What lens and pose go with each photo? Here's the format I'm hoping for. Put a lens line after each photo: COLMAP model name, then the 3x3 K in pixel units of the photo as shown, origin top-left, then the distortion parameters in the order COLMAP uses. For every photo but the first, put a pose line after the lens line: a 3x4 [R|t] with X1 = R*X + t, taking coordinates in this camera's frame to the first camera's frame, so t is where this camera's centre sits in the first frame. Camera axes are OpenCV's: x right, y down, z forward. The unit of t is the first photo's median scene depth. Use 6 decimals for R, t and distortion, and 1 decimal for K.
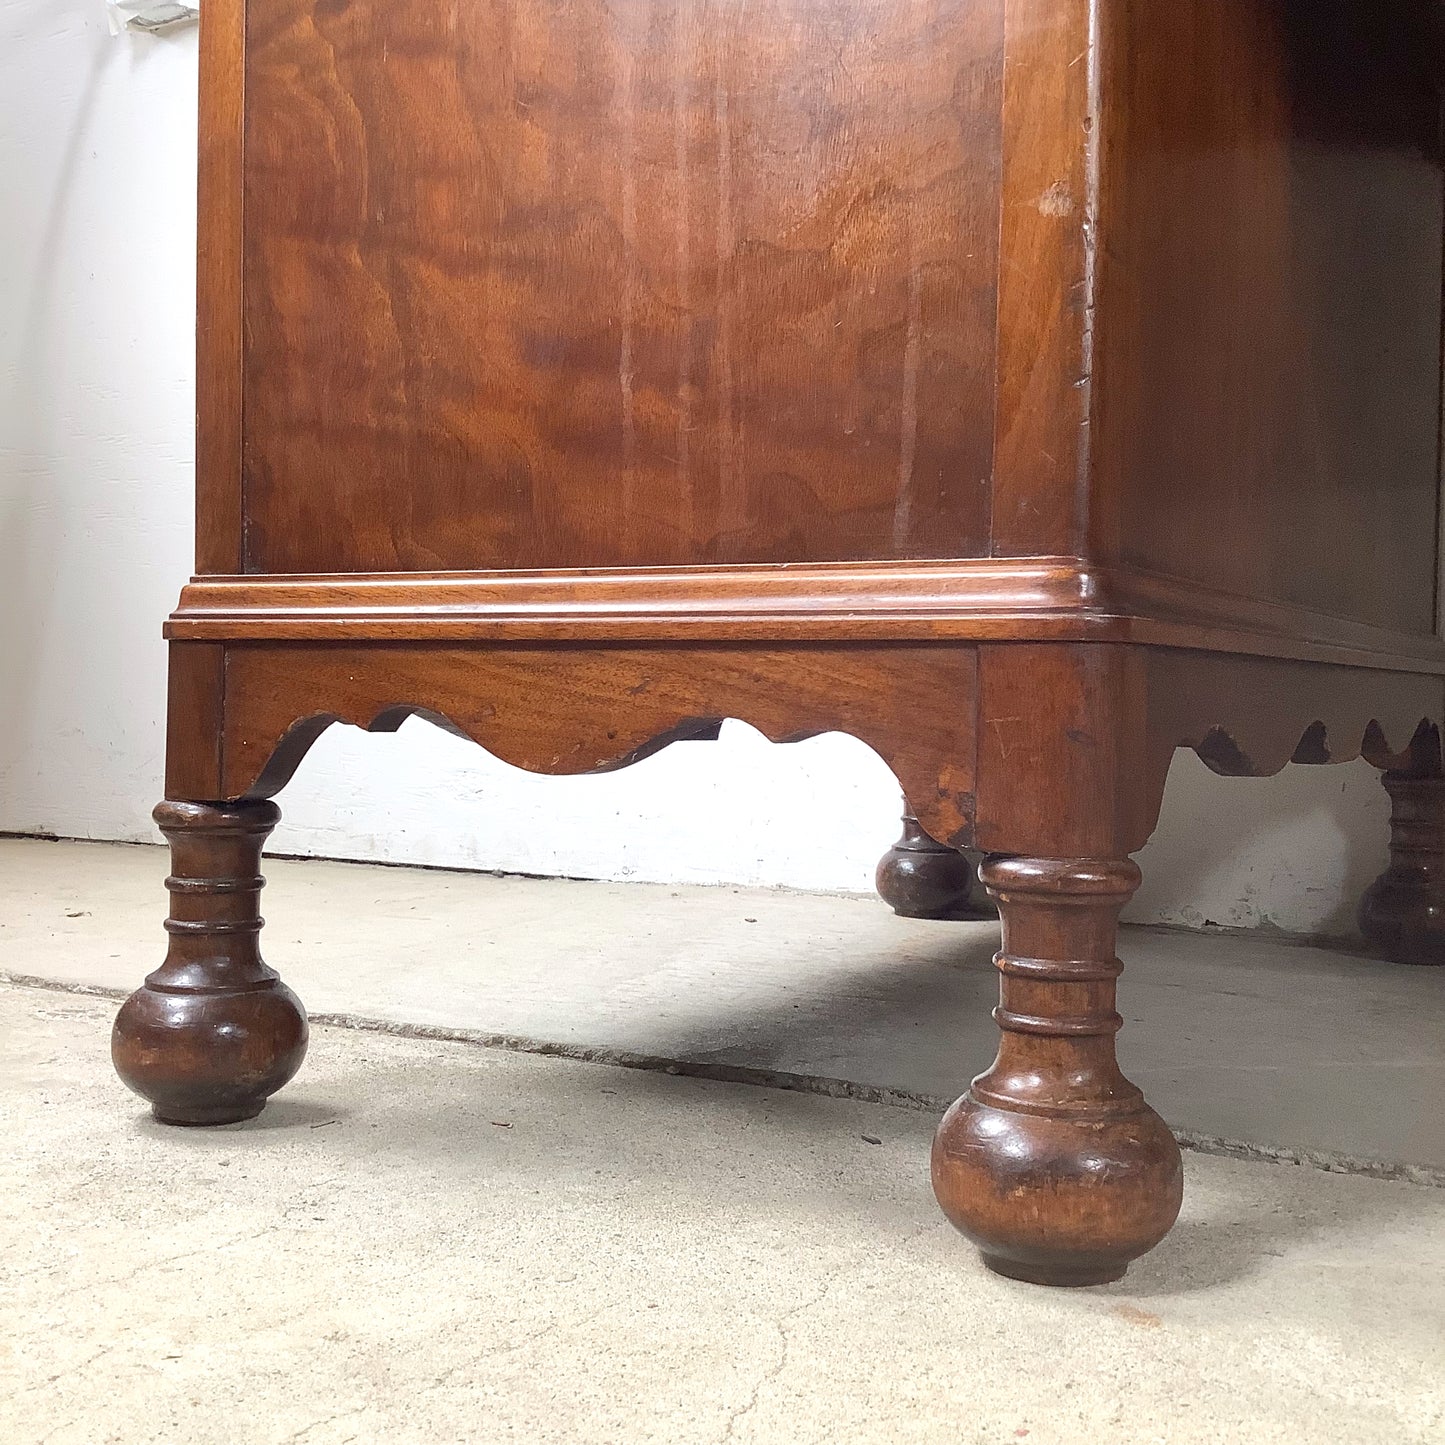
lens RADIAL K [[1750.4, 0, 724.1], [0, 1750.4, 720.6], [0, 0, 1]] dist [0.144275, -0.333923]
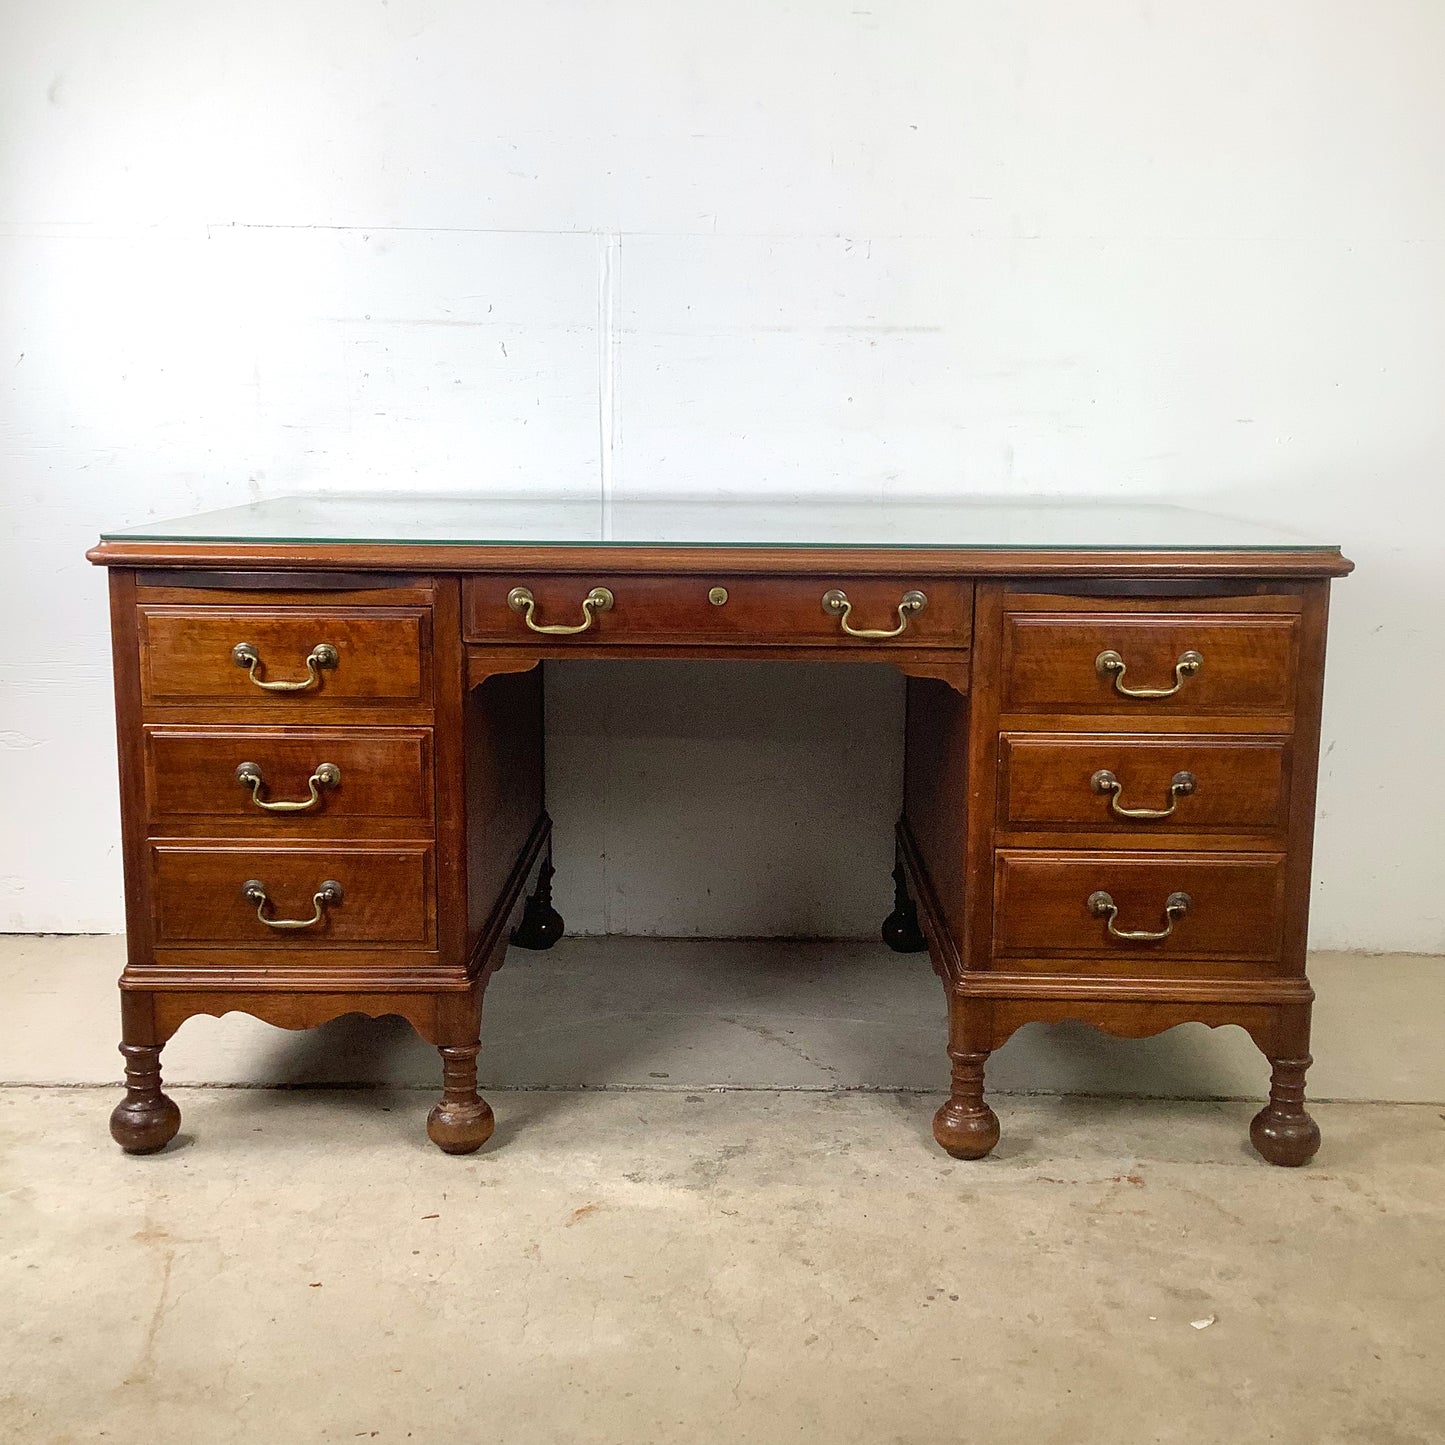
lens RADIAL K [[1721.9, 0, 721.8], [0, 1721.9, 719.1], [0, 0, 1]] dist [0.154914, -0.336016]
pose [[0.878730, -0.100129, 0.466699, -0.733040], [0.020135, 0.984656, 0.173342, -0.923167], [-0.476895, -0.142924, 0.867262, -1.764221]]
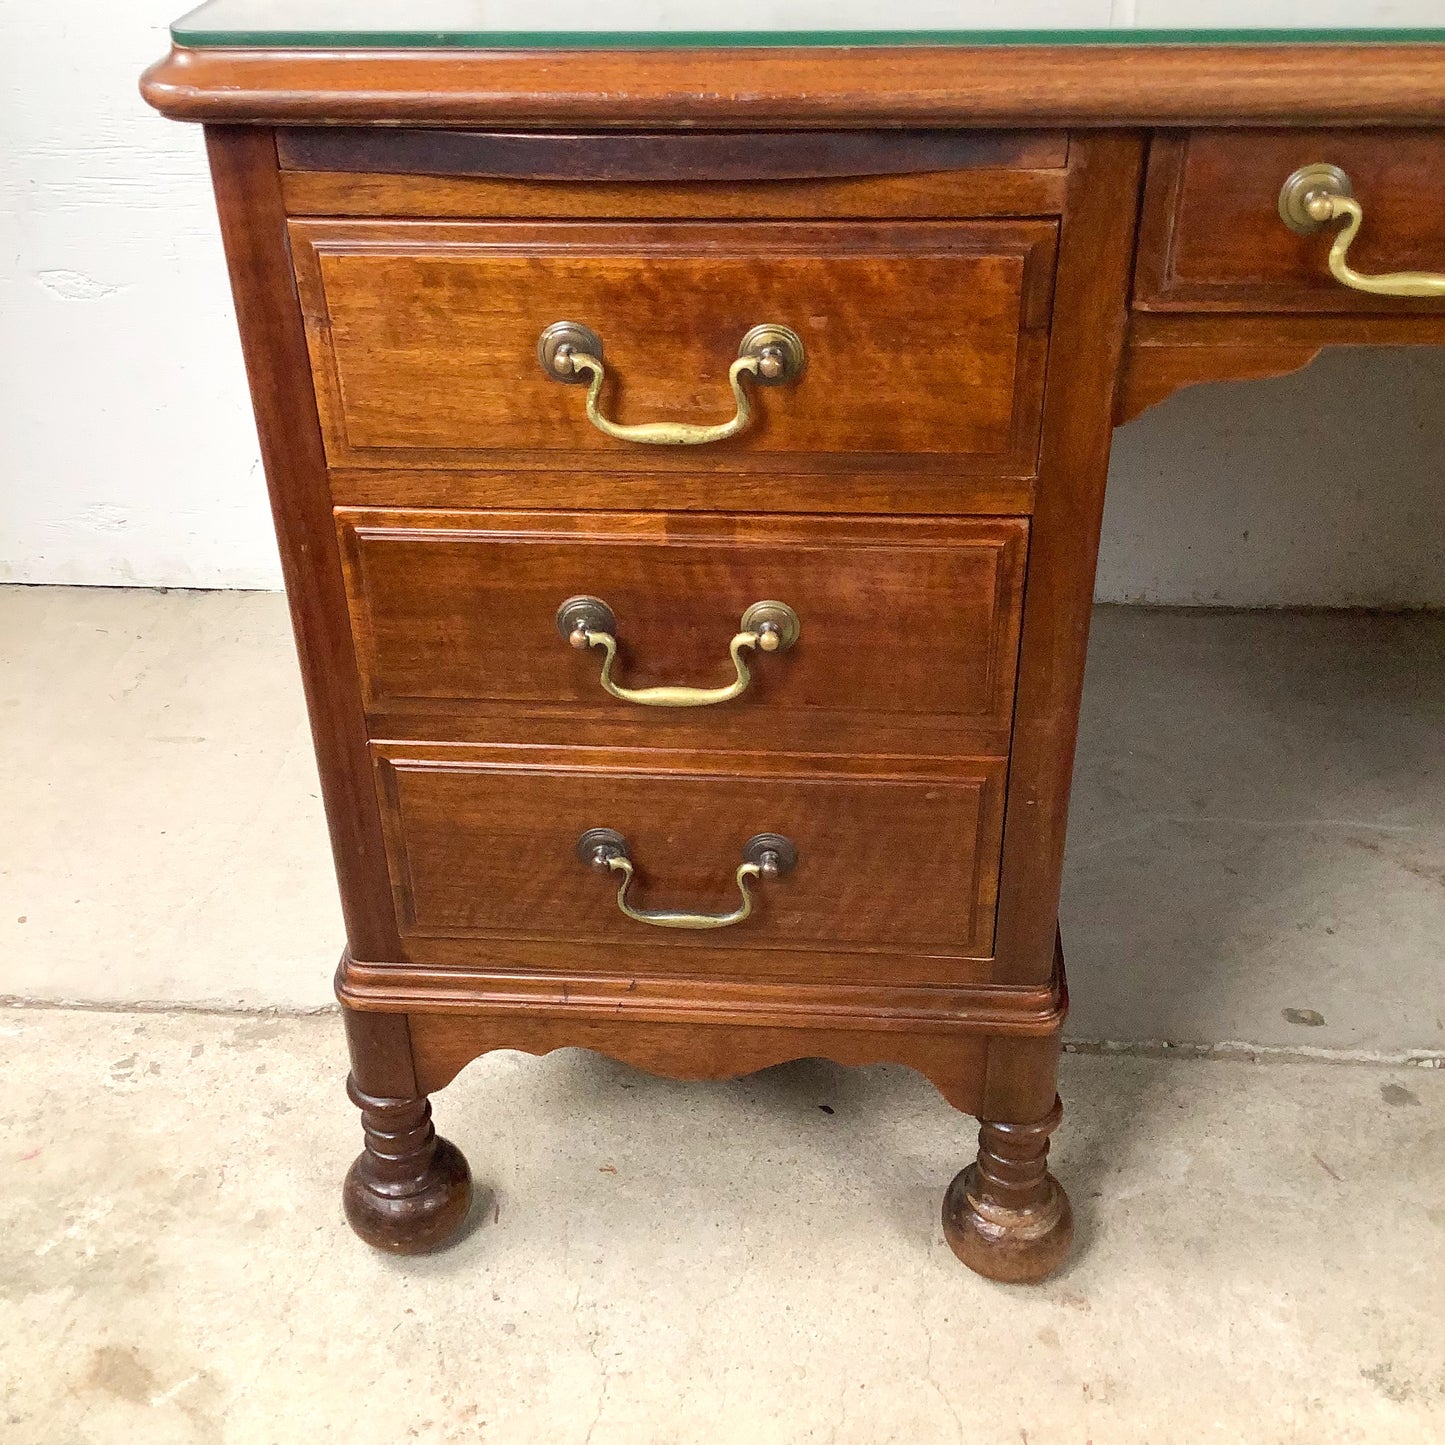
lens RADIAL K [[1750.4, 0, 724.1], [0, 1750.4, 720.6], [0, 0, 1]] dist [0.144275, -0.333923]
pose [[0.906630, -0.262364, 0.330434, -0.448313], [0.047854, 0.842044, 0.537282, -0.950296], [-0.419203, -0.471304, 0.775978, -0.070458]]
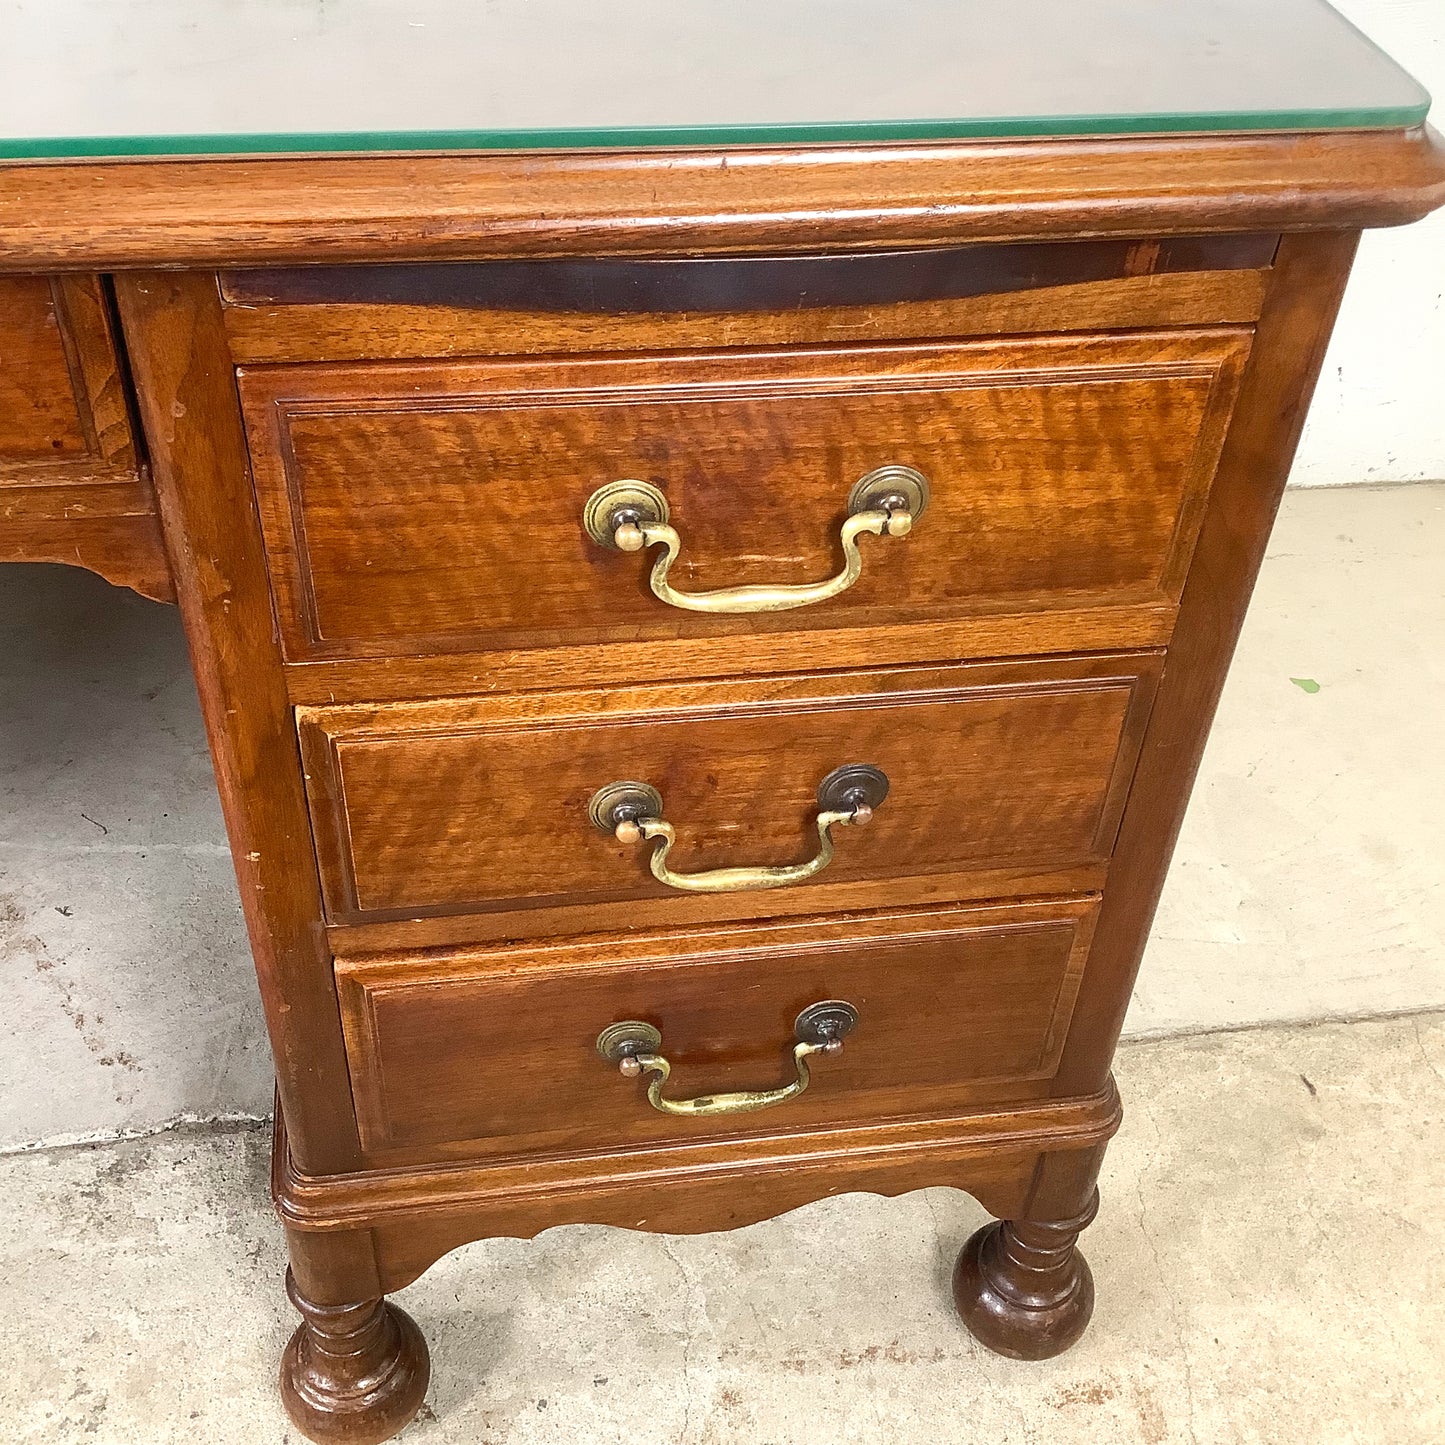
lens RADIAL K [[1750.4, 0, 724.1], [0, 1750.4, 720.6], [0, 0, 1]] dist [0.144275, -0.333923]
pose [[0.783903, -0.401313, 0.473755, 0.639141], [-0.015753, 0.749933, 0.661326, -0.995156], [-0.620684, -0.525878, 0.581553, -0.290088]]
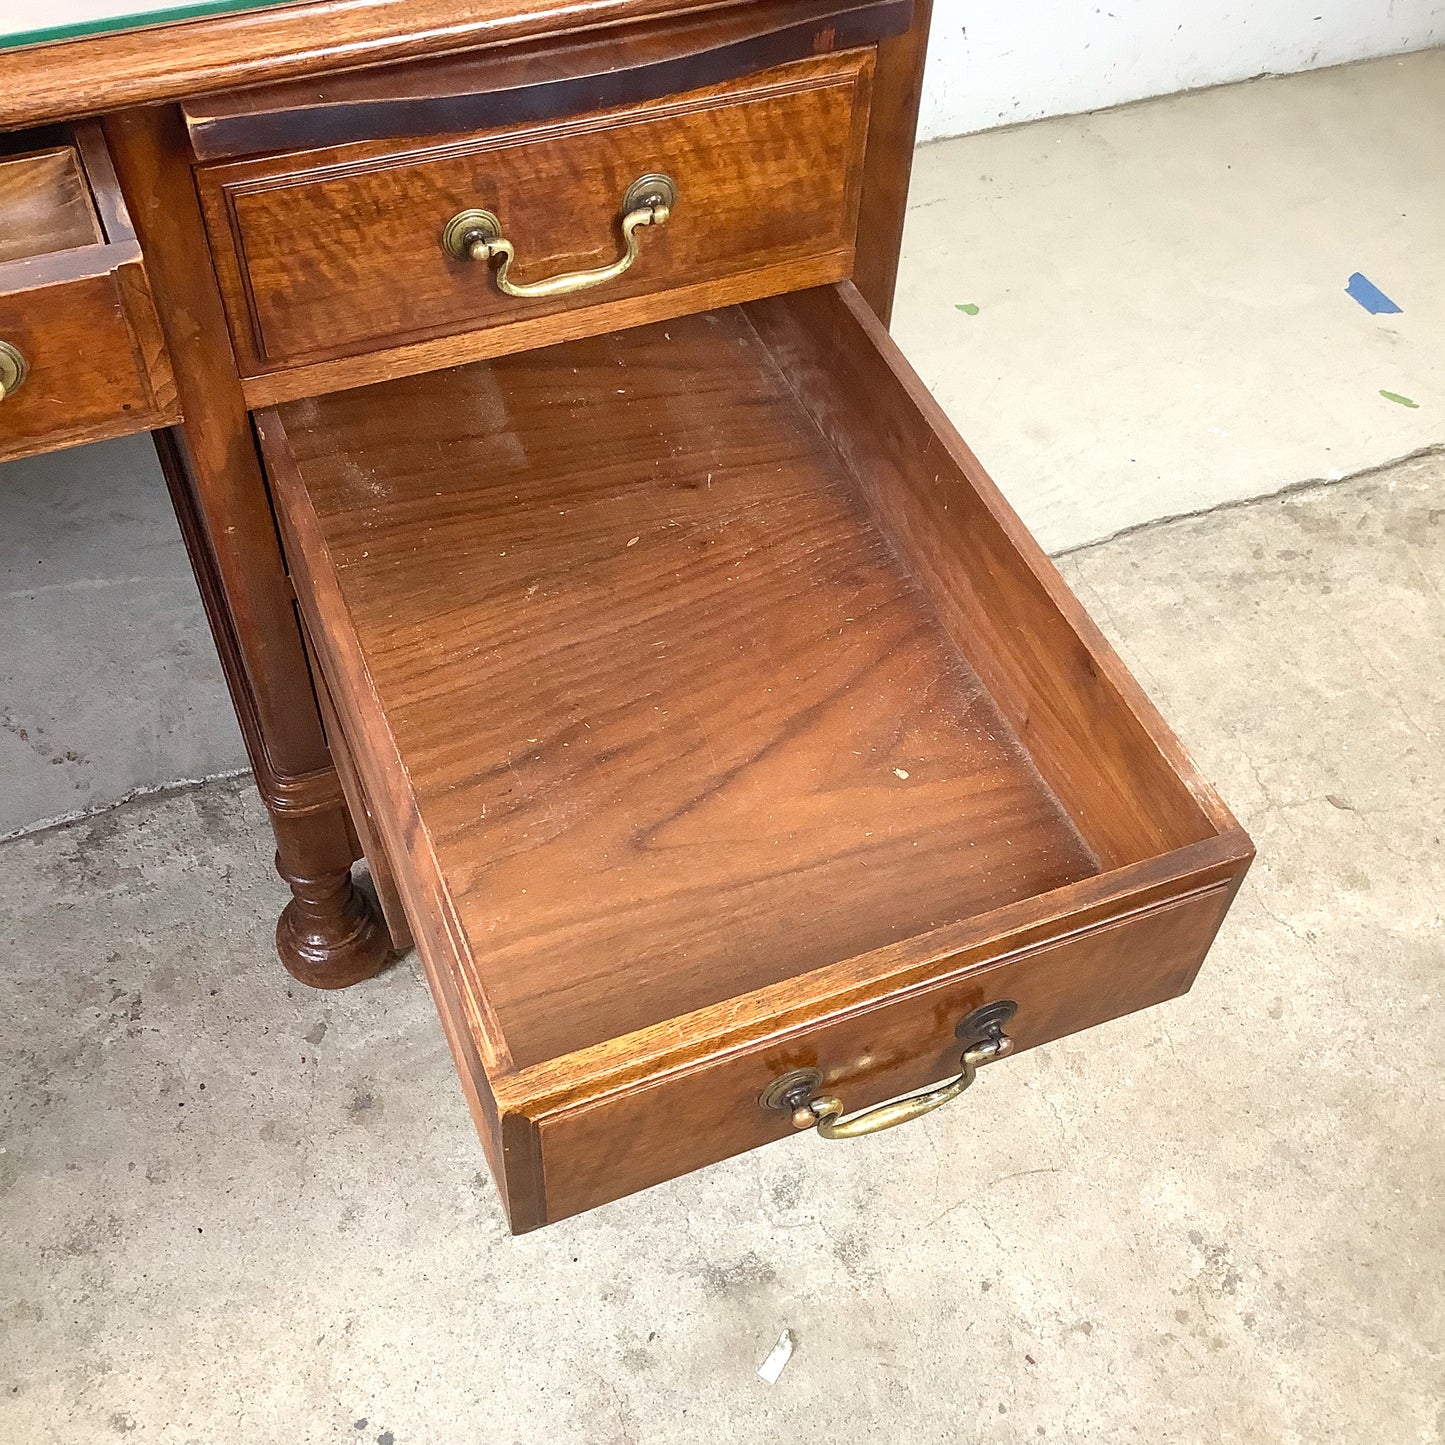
lens RADIAL K [[1740.3, 0, 717.3], [0, 1740.3, 718.3], [0, 0, 1]] dist [0.170650, -0.391891]
pose [[0.627548, -0.599279, 0.497039, 0.368350], [-0.004993, 0.635282, 0.772264, -1.217019], [-0.778562, -0.487115, 0.395678, -0.473801]]
